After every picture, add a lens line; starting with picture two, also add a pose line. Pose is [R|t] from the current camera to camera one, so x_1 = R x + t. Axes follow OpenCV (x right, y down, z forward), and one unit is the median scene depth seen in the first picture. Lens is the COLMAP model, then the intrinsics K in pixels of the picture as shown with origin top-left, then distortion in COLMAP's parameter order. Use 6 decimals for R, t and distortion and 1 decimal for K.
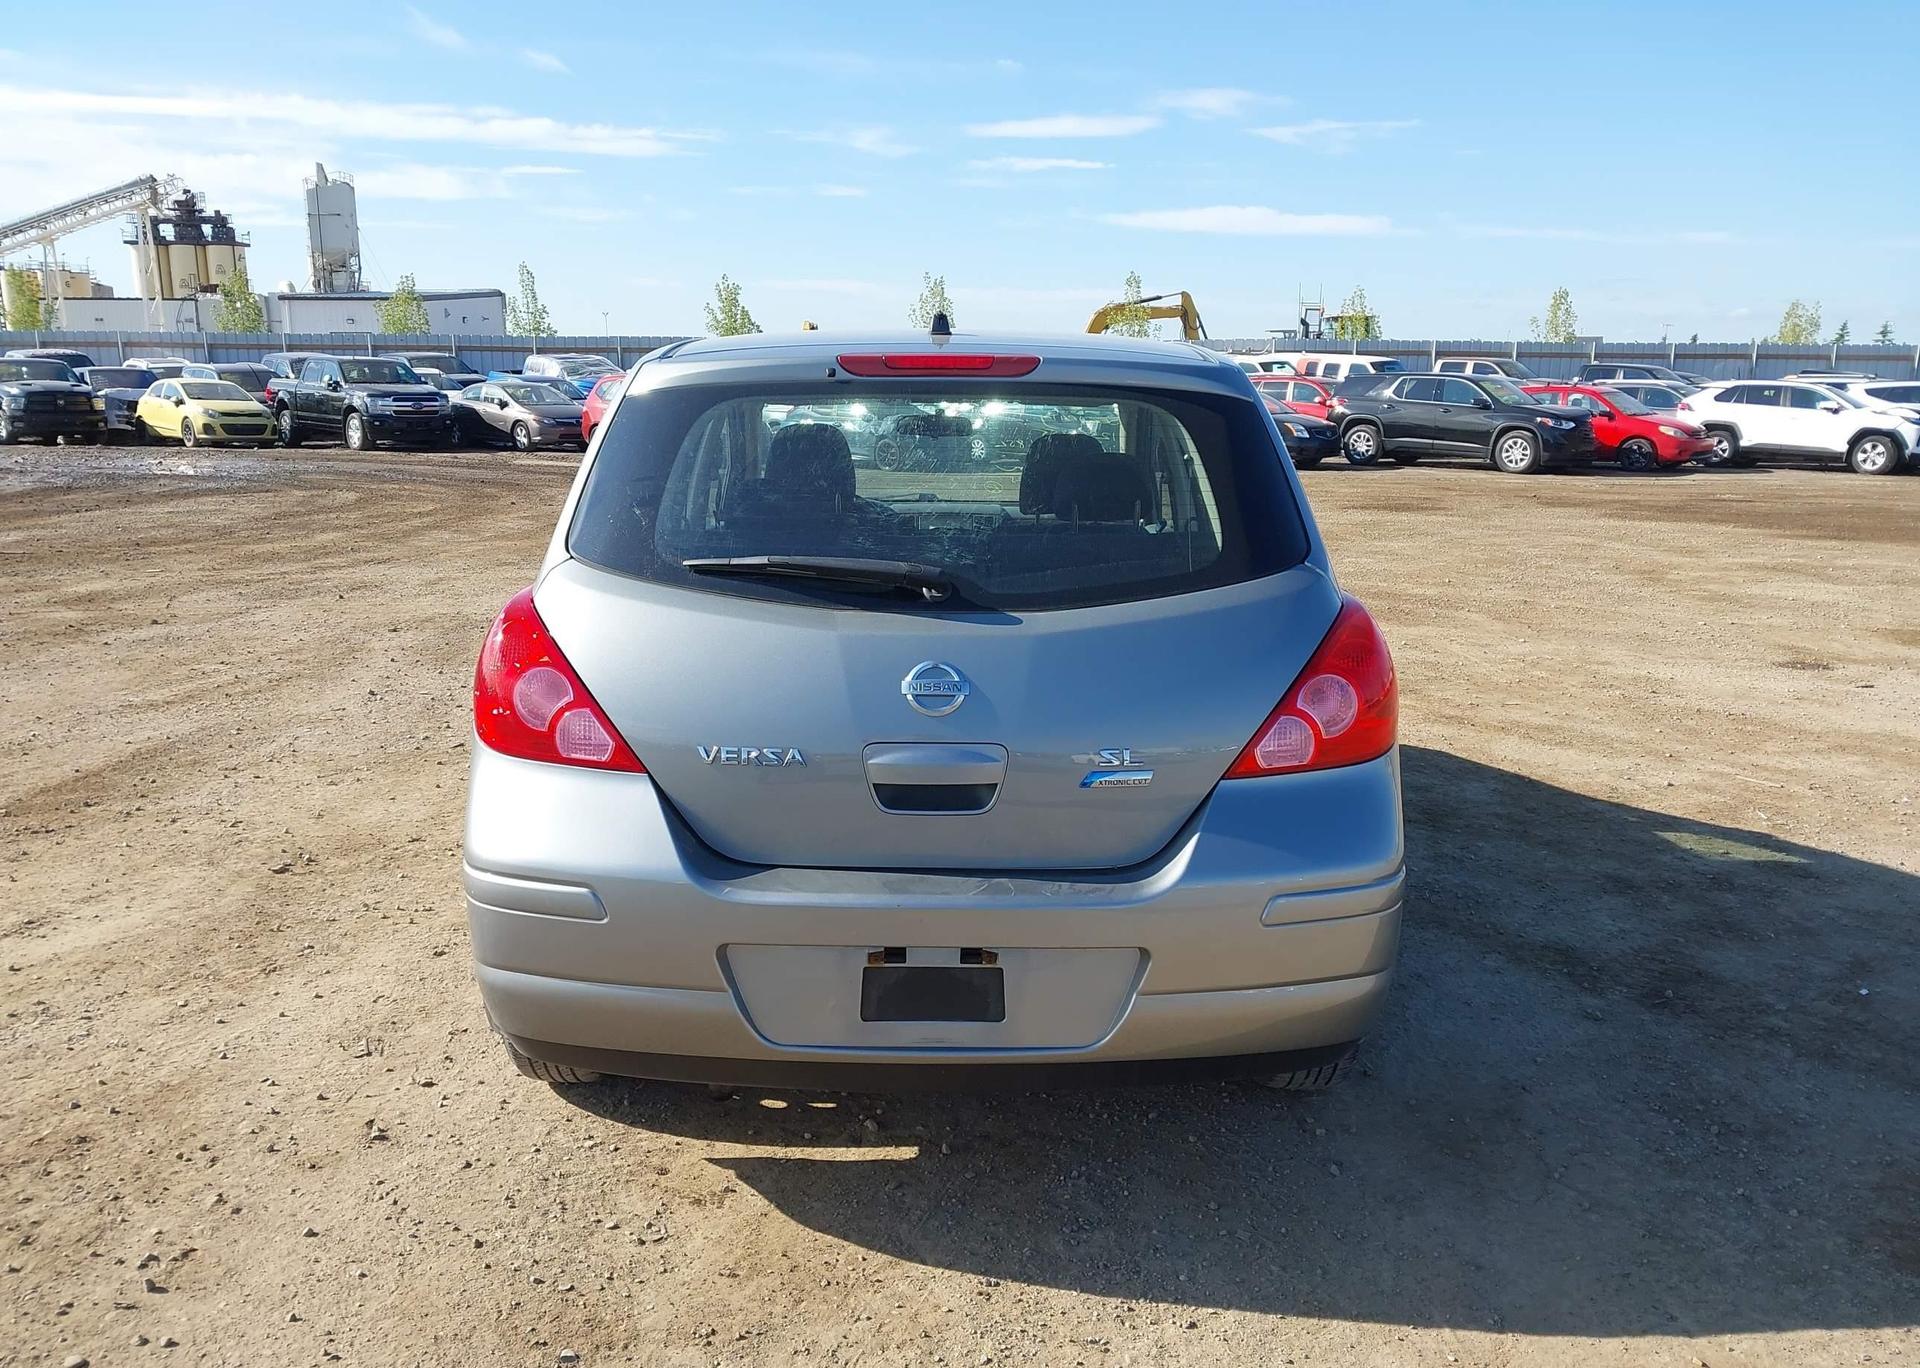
lens RADIAL K [[1553.1, 0, 943.4], [0, 1553.1, 684.9], [0, 0, 1]] dist [0.021535, -0.007413]
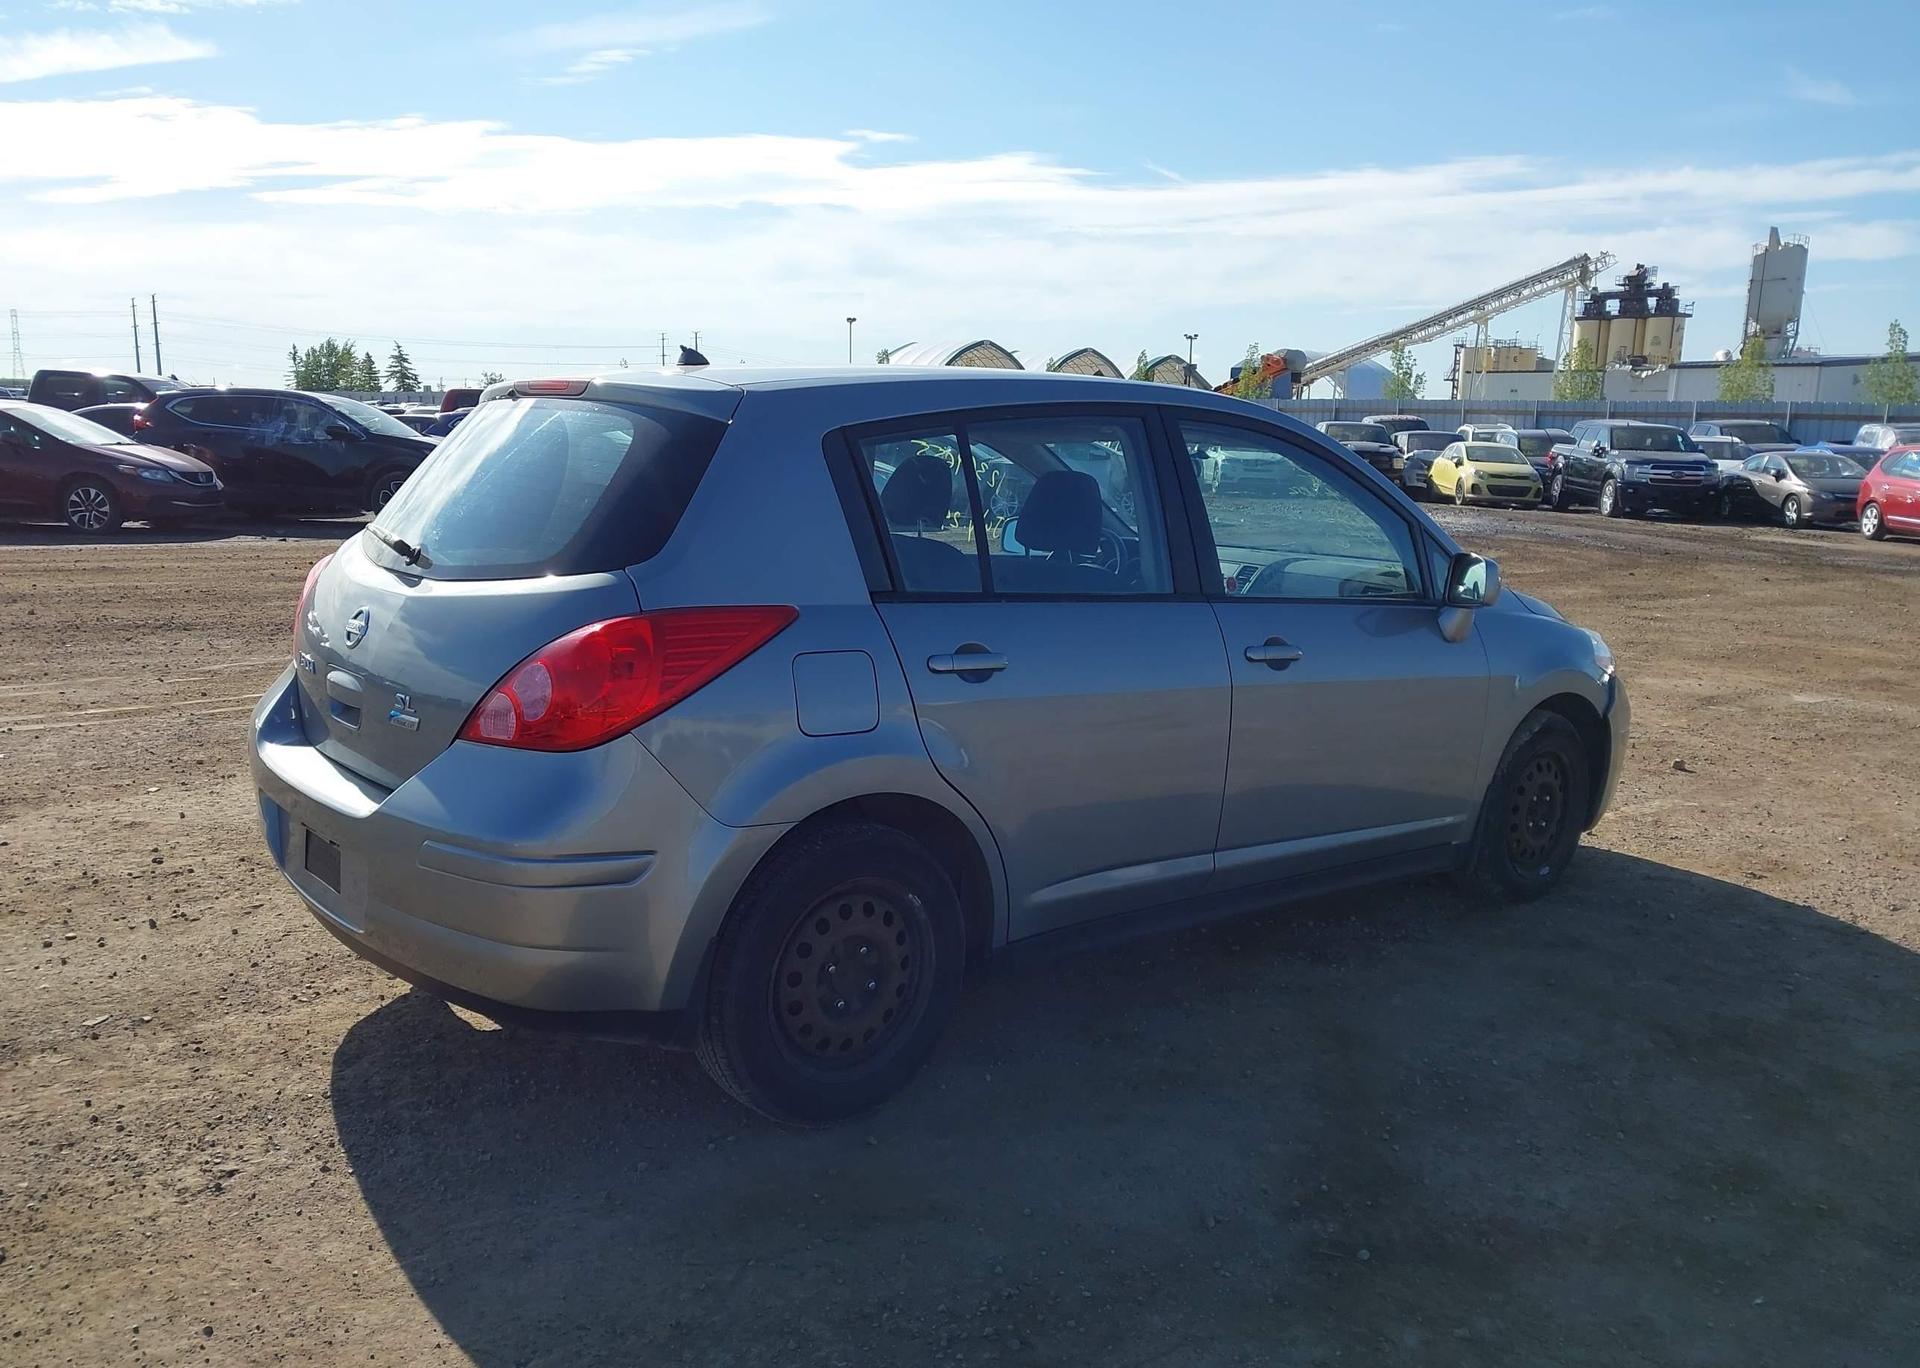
lens RADIAL K [[1553.1, 0, 943.4], [0, 1553.1, 684.9], [0, 0, 1]] dist [0.021535, -0.007413]
pose [[0.633119, 0.140261, -0.761241, 0.120149], [-0.173562, 0.984128, 0.036979, -0.007987], [0.754345, 0.108711, 0.647414, 0.047667]]
